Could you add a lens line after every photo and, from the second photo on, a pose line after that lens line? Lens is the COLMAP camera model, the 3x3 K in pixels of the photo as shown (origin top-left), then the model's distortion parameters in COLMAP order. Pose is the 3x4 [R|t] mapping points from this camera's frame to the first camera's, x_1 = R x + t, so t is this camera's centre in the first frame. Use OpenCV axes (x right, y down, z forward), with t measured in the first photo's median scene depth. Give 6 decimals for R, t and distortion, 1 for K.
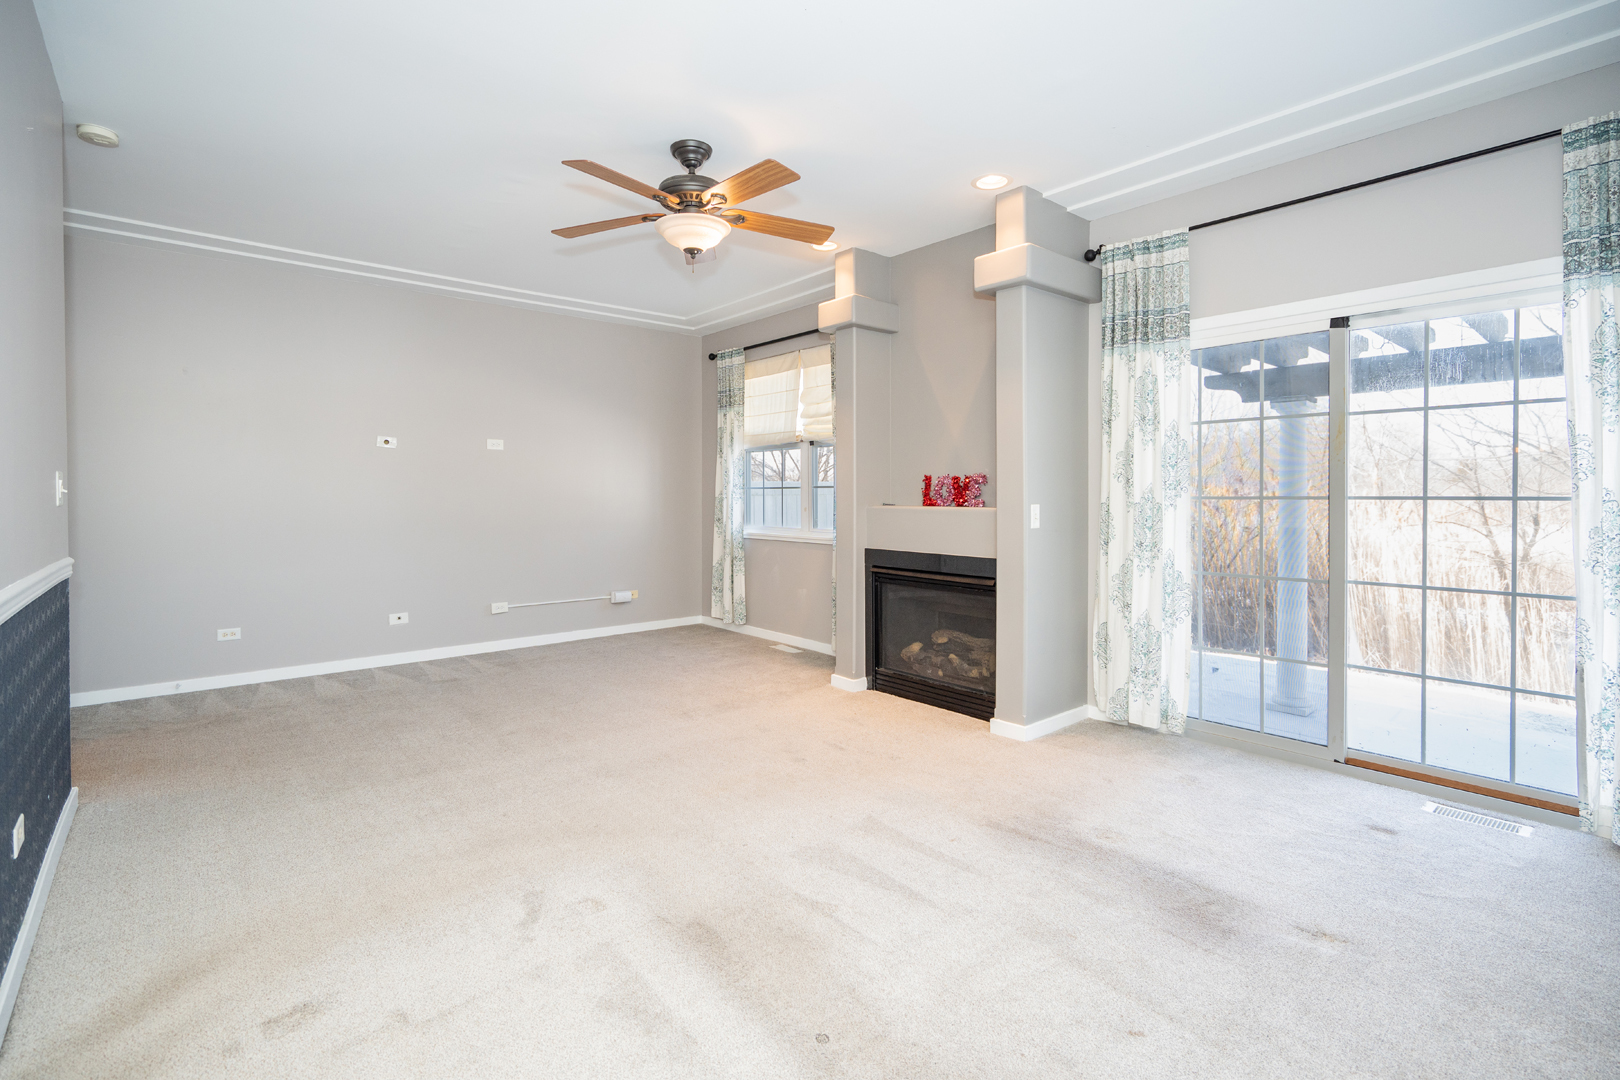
lens RADIAL K [[743.5, 0, 803.9], [0, 743.5, 526.9], [0, 0, 1]] dist [-0.007158, 0.008614]
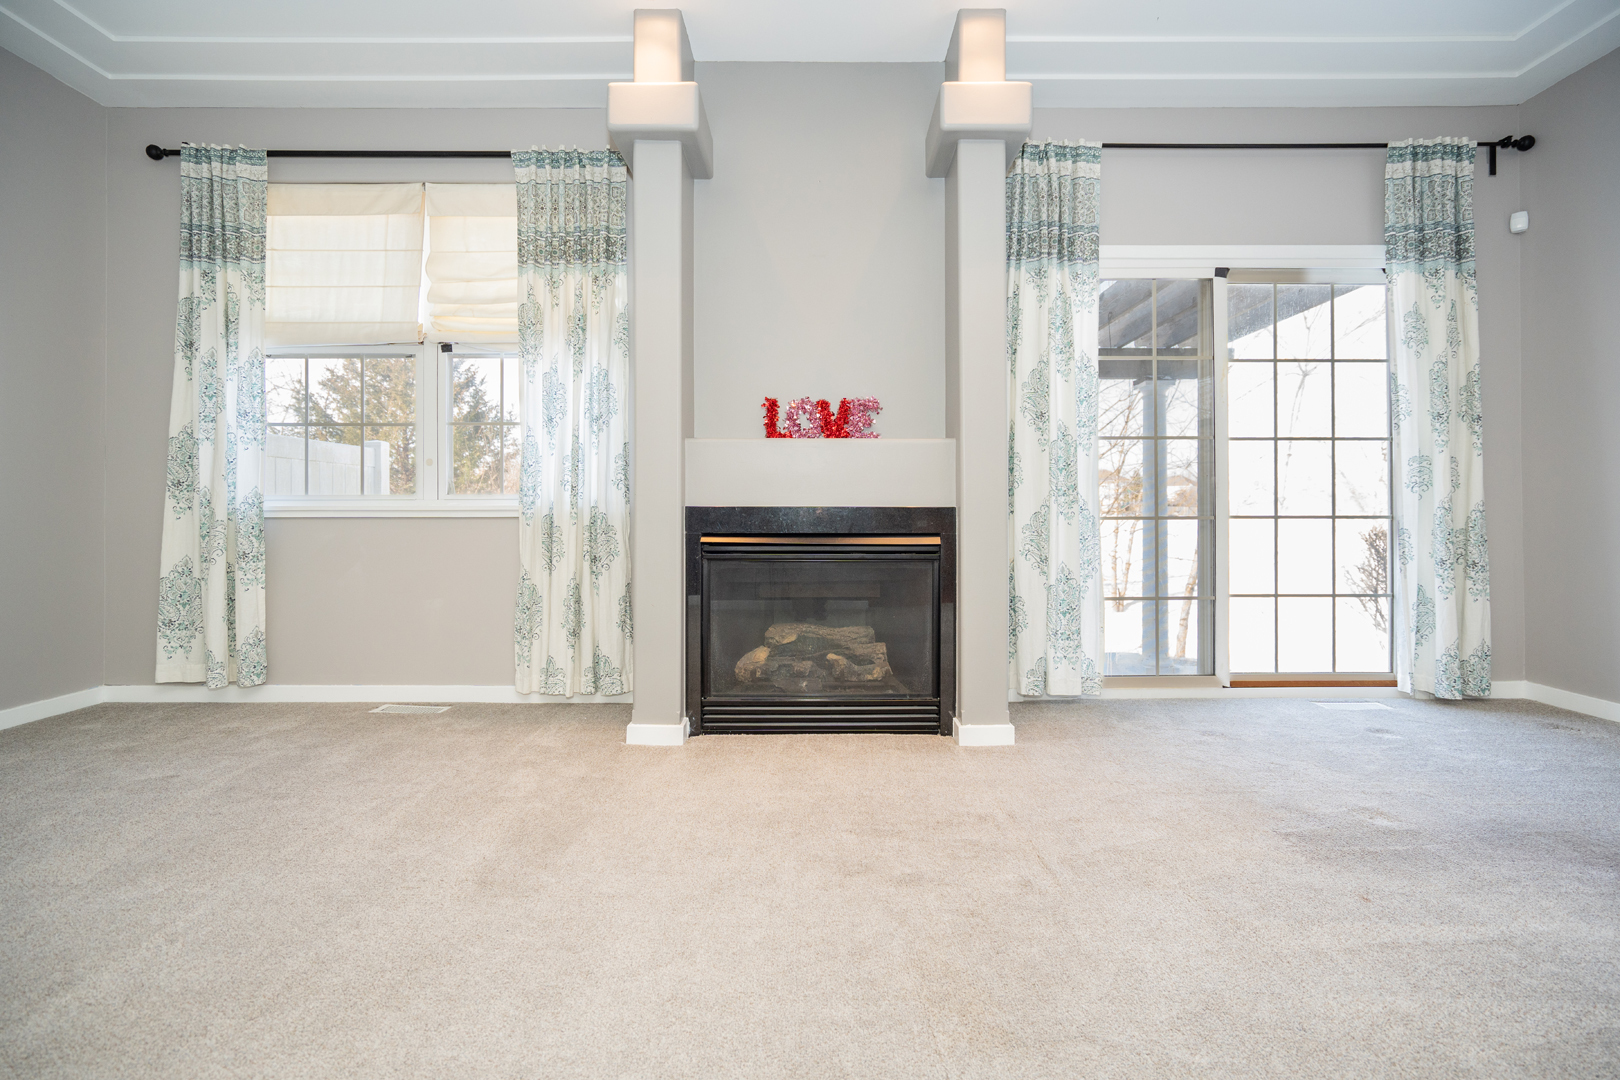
lens RADIAL K [[743.5, 0, 803.9], [0, 743.5, 526.9], [0, 0, 1]] dist [-0.007158, 0.008614]
pose [[0.647830, -0.006429, 0.761758, -0.324062], [0.030877, 0.999364, -0.017824, 0.059999], [-0.761159, 0.035067, 0.647617, 0.526489]]
